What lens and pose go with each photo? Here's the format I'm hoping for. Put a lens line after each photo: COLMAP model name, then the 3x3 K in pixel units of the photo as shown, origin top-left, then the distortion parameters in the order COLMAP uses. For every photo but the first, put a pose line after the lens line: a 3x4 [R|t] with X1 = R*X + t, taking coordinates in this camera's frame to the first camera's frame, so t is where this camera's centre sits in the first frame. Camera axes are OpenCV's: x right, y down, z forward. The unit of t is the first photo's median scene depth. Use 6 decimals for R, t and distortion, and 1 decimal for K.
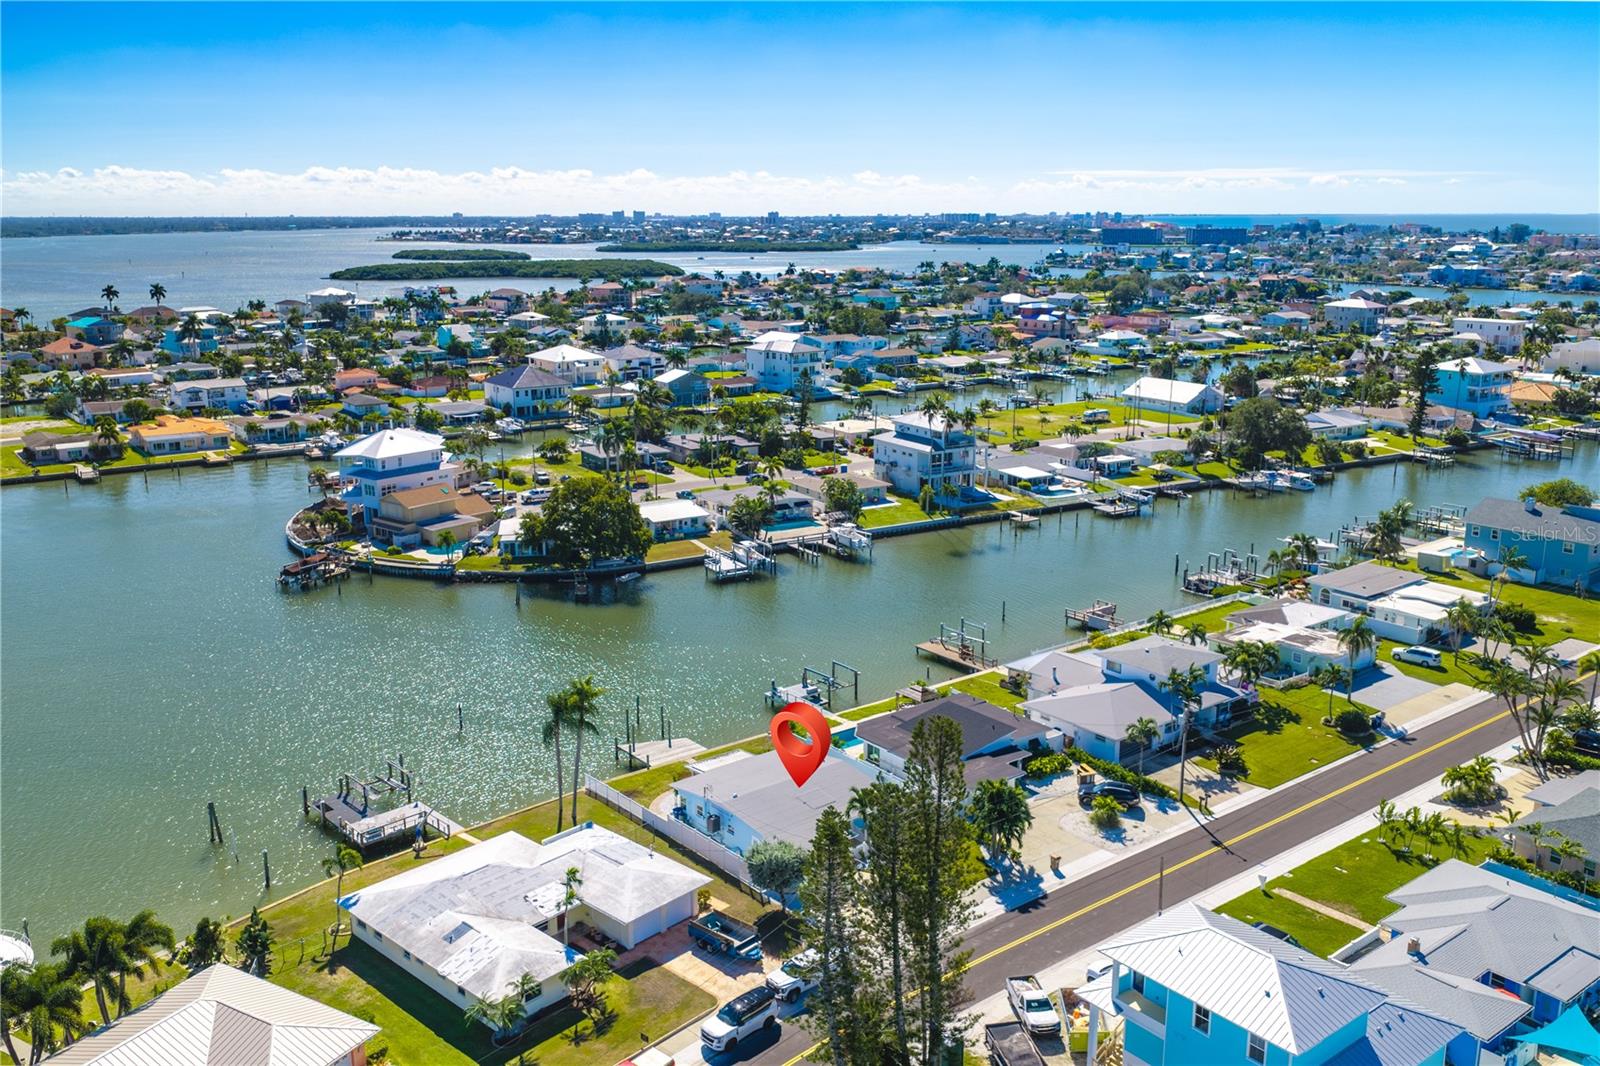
lens RADIAL K [[1319.8, 0, 800.0], [0, 1319.8, 533.0], [0, 0, 1]] dist [0.030382, -0.046689]
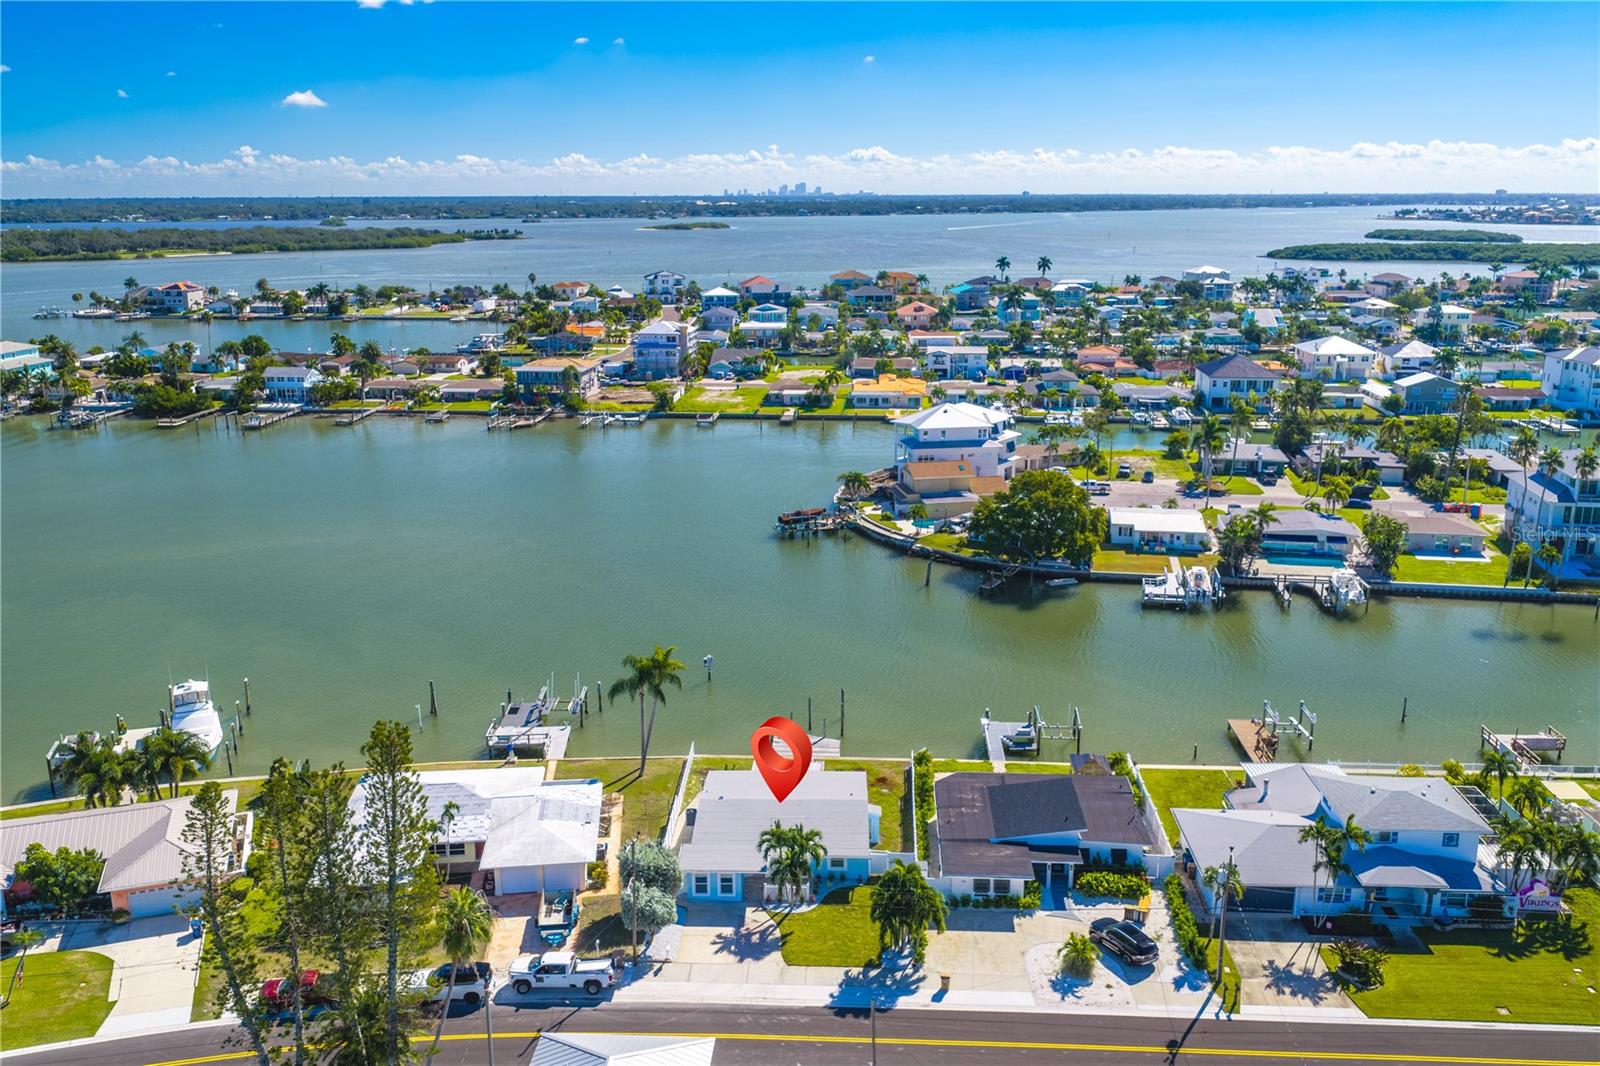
lens RADIAL K [[1319.8, 0, 800.0], [0, 1319.8, 533.0], [0, 0, 1]] dist [0.030382, -0.046689]
pose [[0.764044, 0.162291, -0.624418, 0.160451], [-0.152187, 0.985869, 0.070017, -0.019828], [0.626957, 0.041532, 0.777946, 0.076133]]
